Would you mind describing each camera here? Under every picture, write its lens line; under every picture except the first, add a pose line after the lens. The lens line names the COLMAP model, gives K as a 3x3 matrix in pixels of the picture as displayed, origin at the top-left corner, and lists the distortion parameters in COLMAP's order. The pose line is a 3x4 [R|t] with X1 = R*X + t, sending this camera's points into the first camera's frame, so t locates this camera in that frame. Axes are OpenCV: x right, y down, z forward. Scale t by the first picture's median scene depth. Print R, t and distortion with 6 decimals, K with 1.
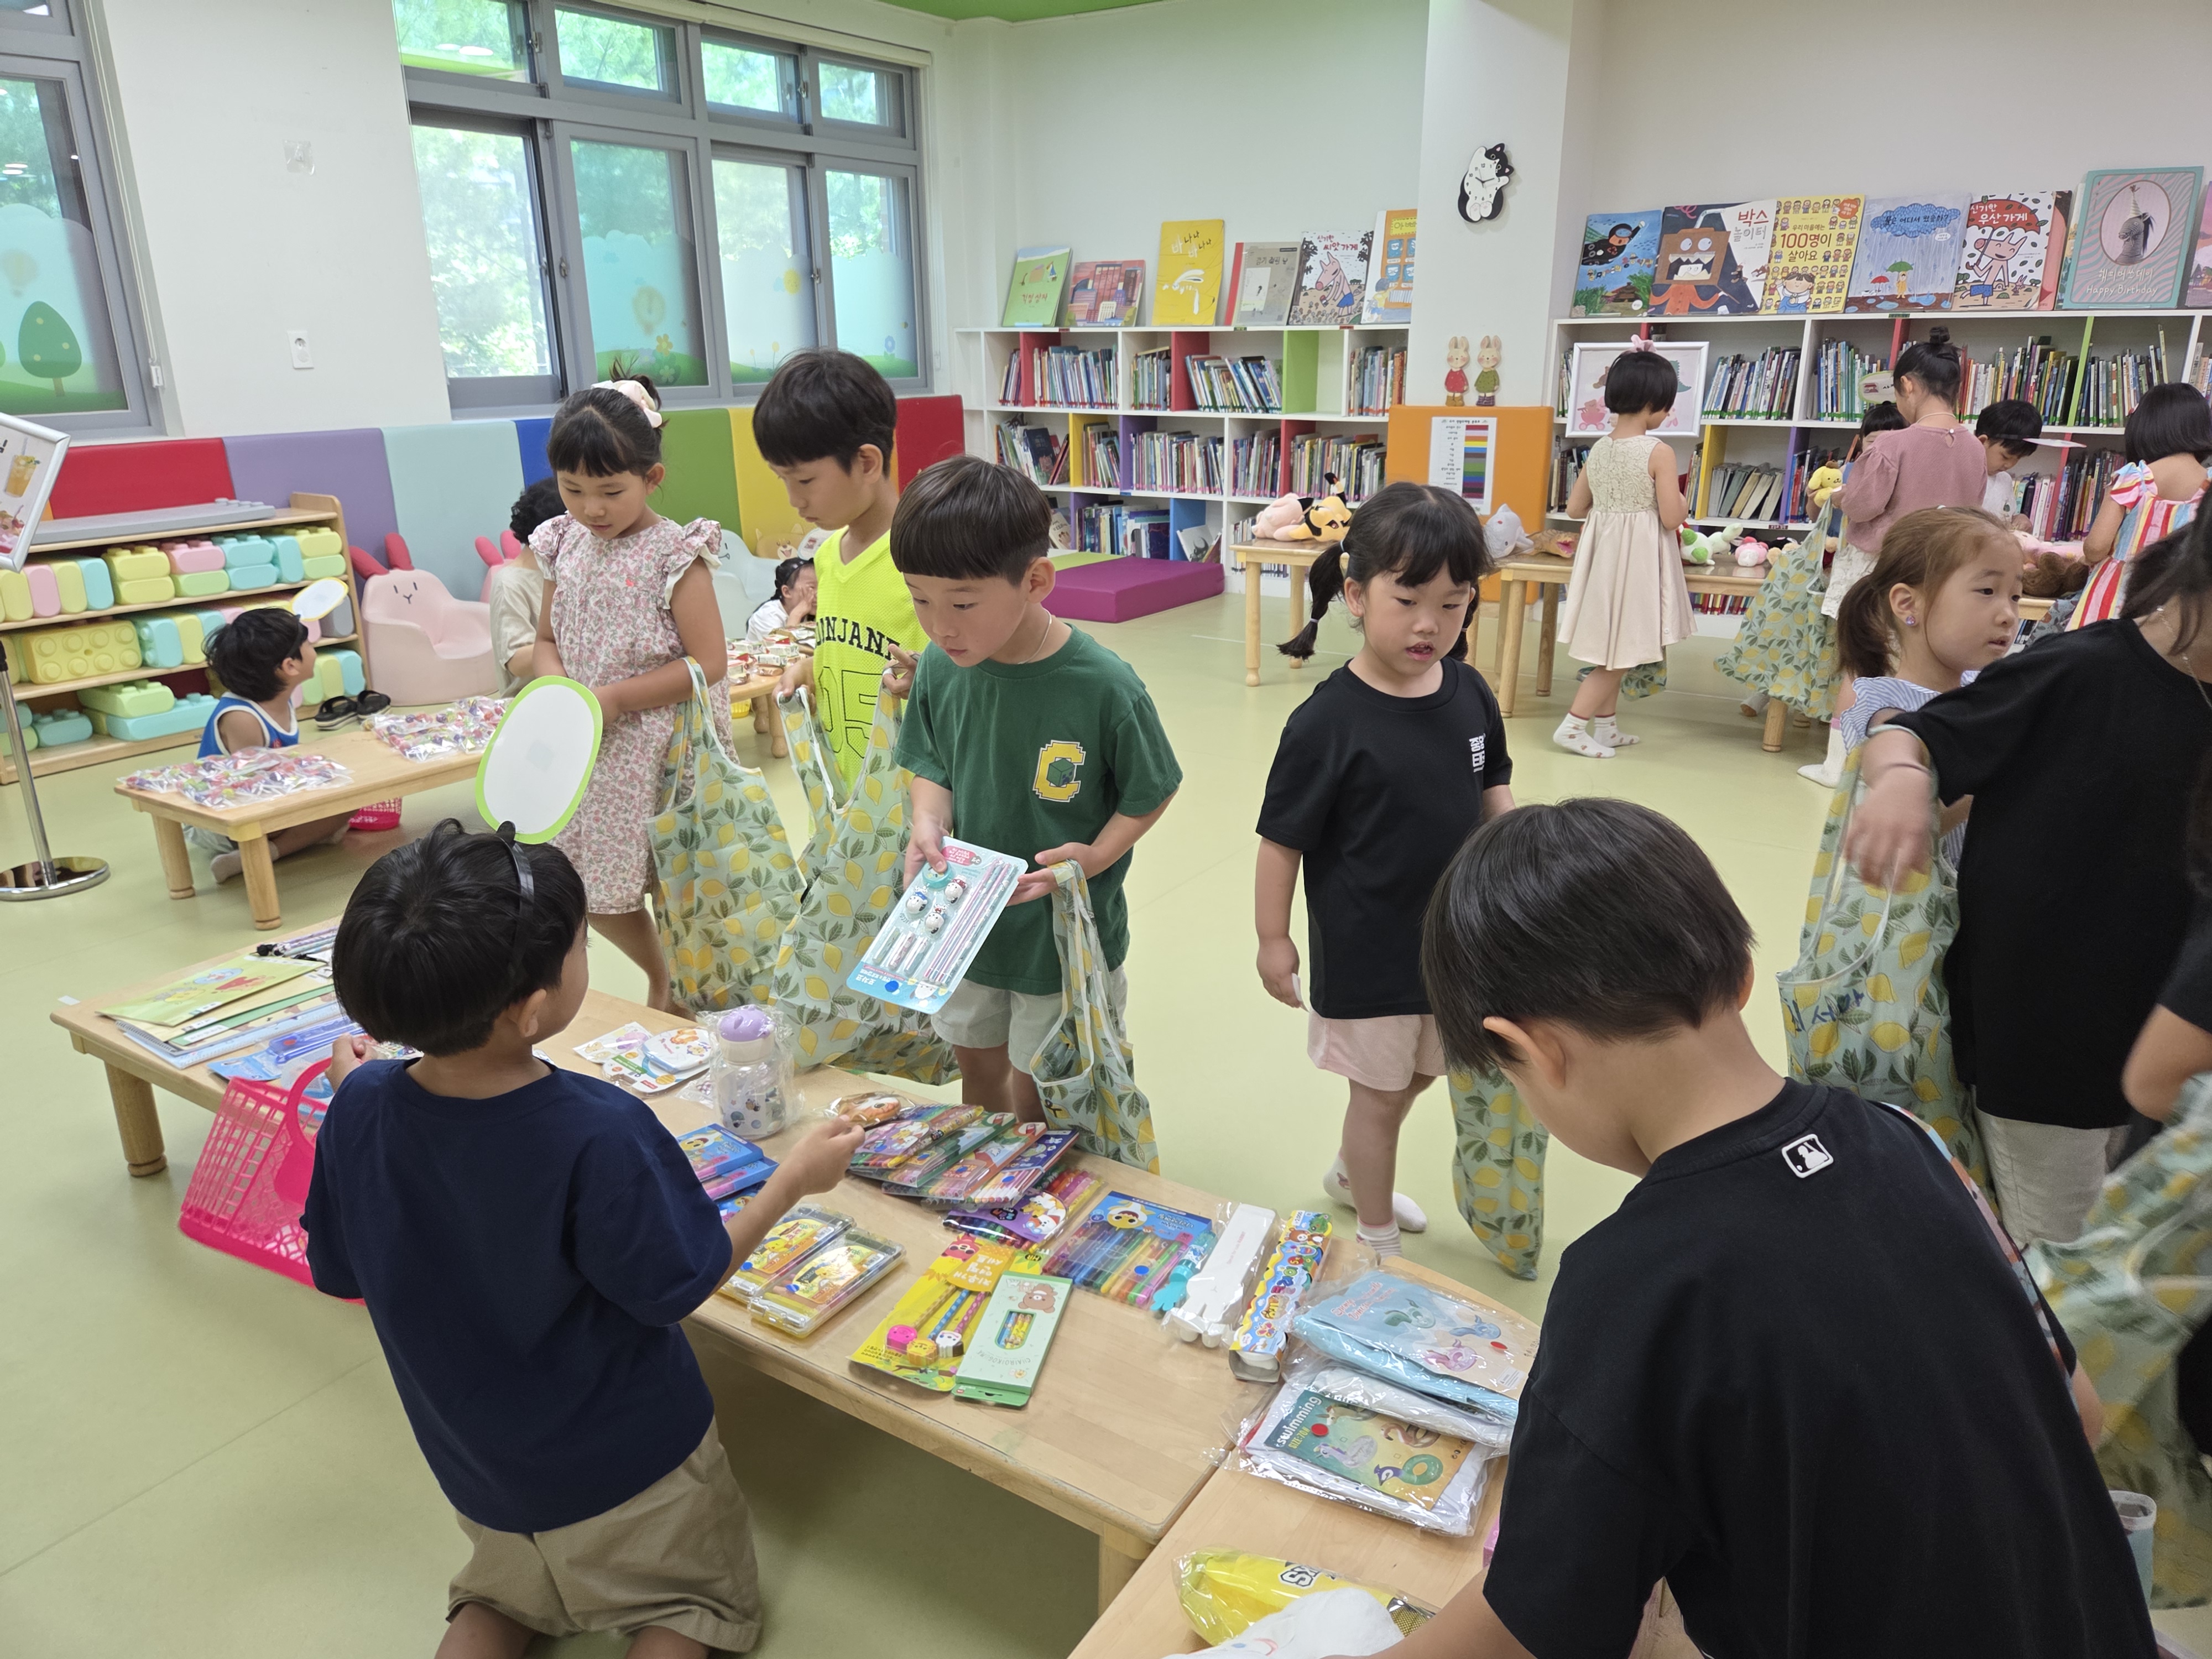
lens RADIAL K [[1534.1, 0, 1106.5], [0, 1534.1, 828.5], [0, 0, 1]] dist [0.019379, -0.015385]
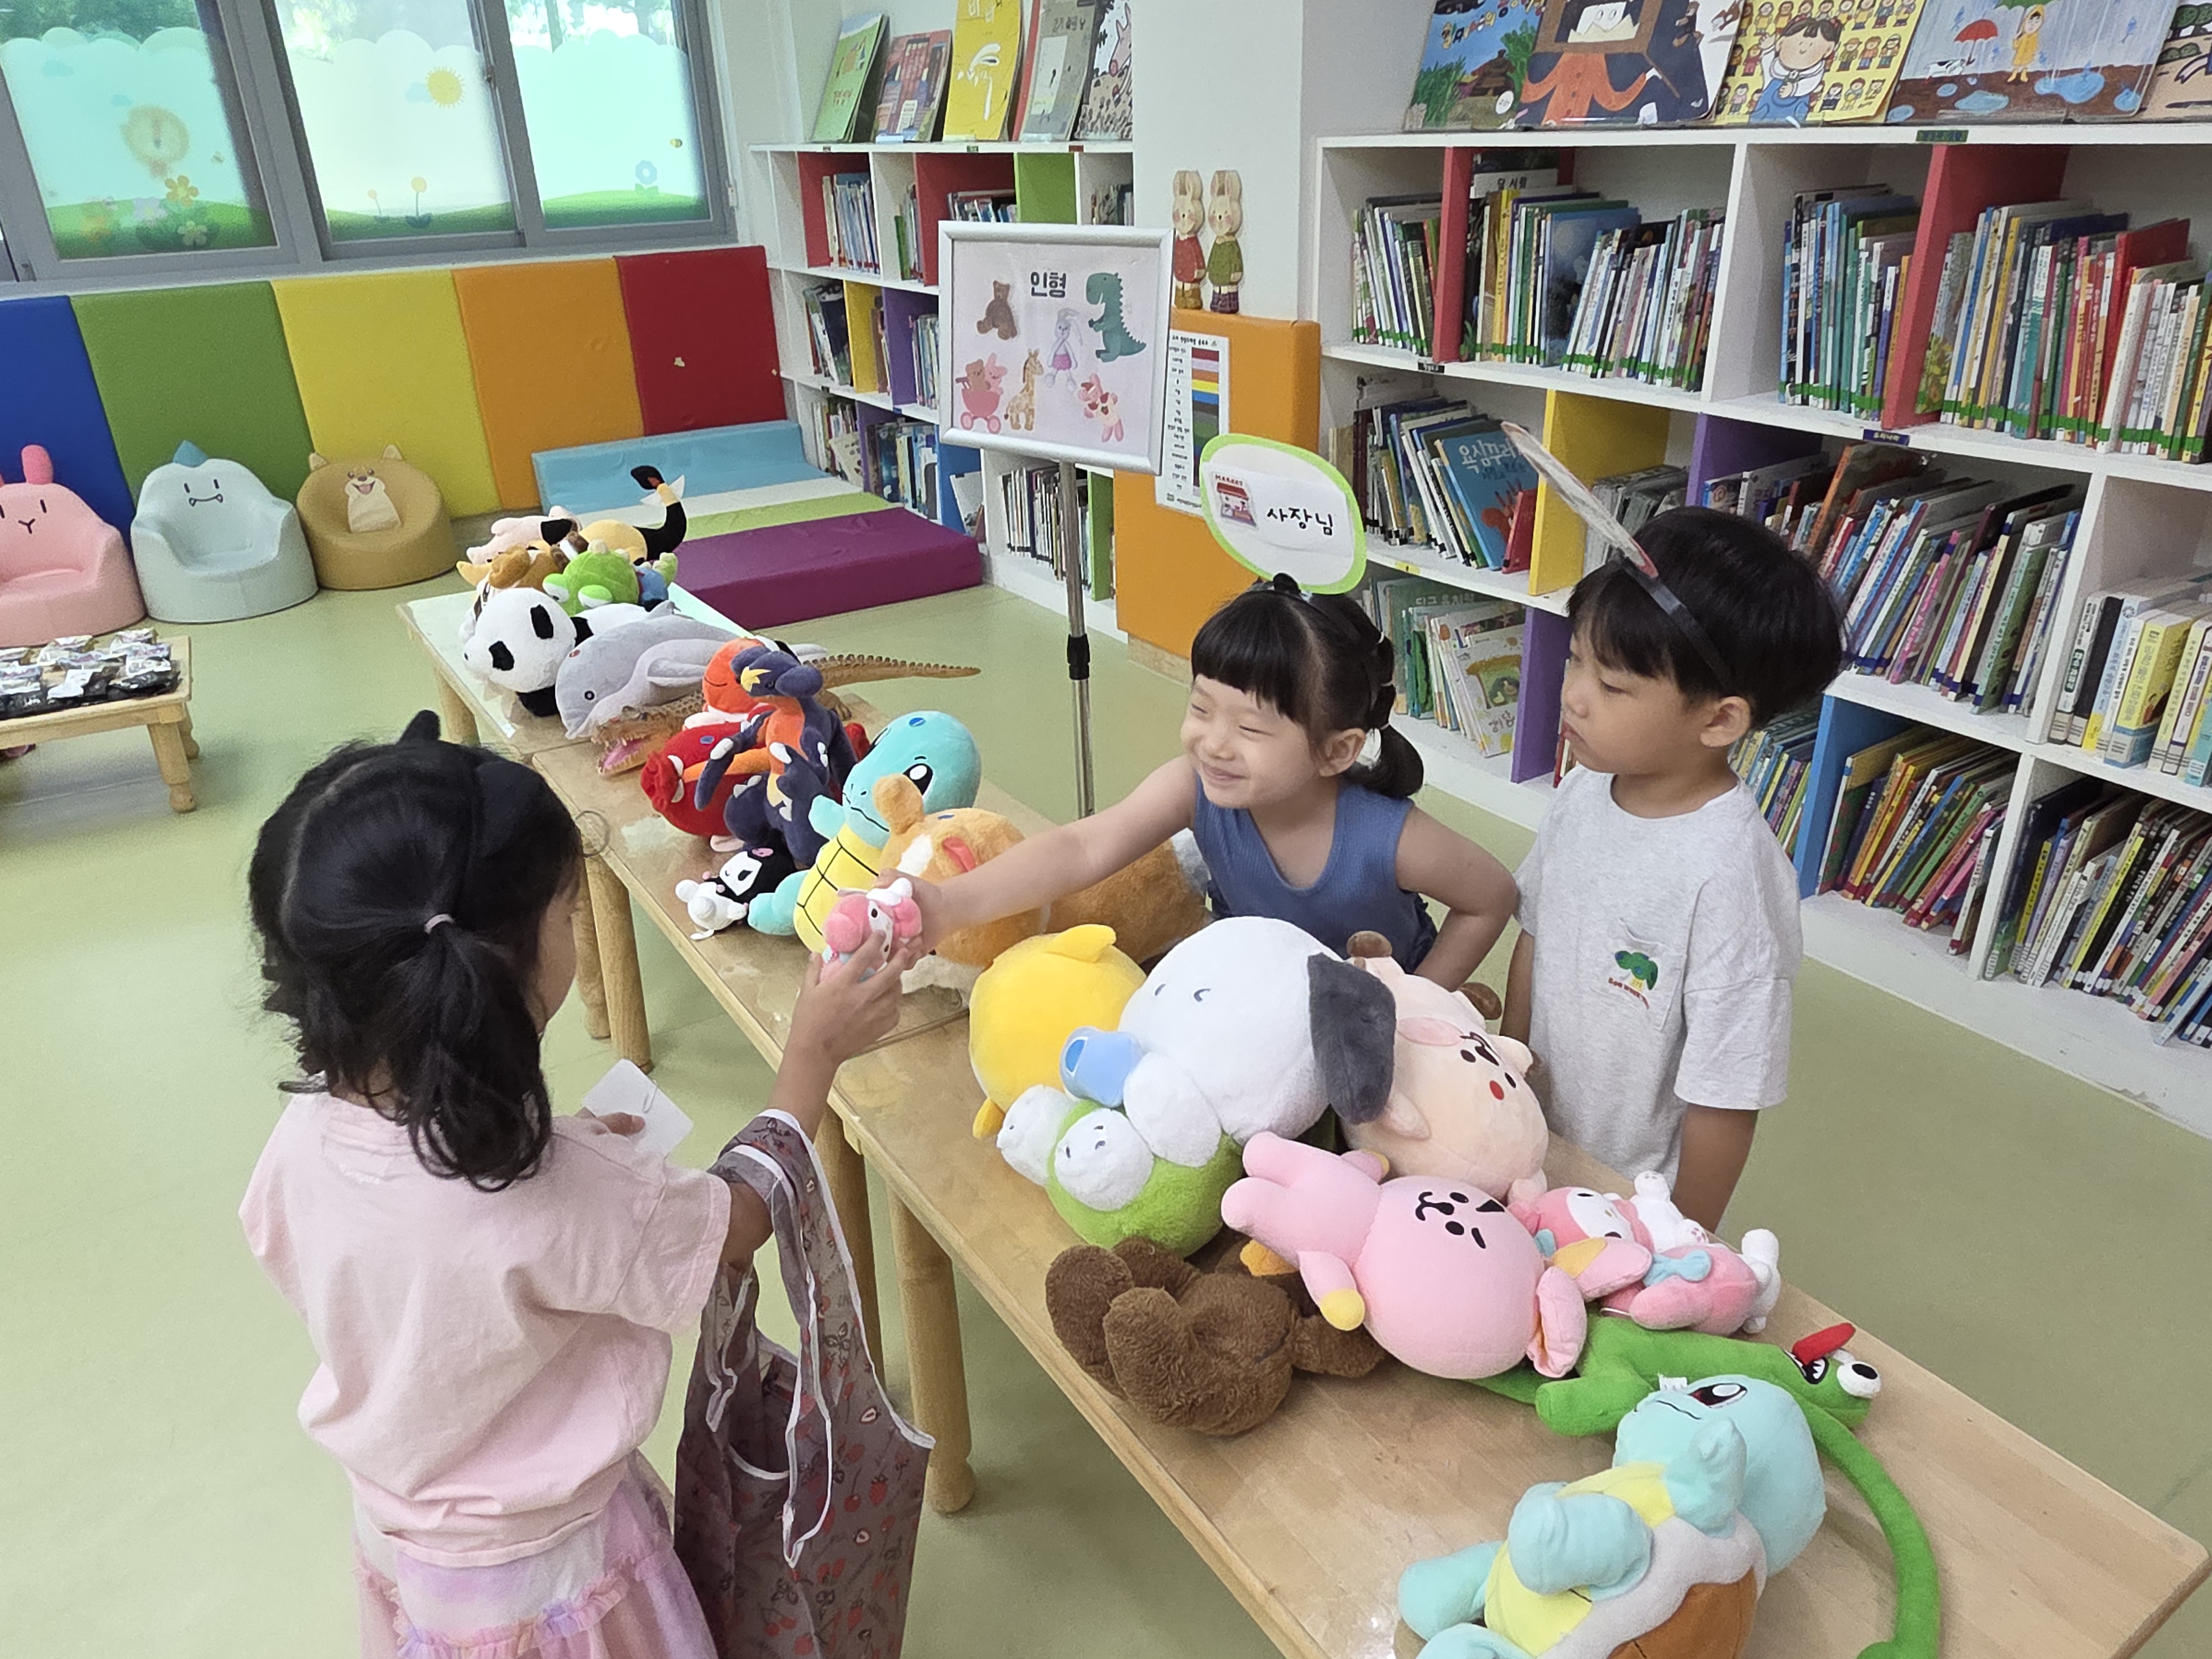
lens RADIAL K [[1511.8, 0, 1108.8], [0, 1511.8, 845.7], [0, 0, 1]] dist [-0.020182, 0.006147]
pose [[0.915825, 0.159436, -0.368570, 0.420970], [-0.104779, 0.980887, 0.163959, -0.177266], [0.387667, -0.111539, 0.915027, 0.501699]]
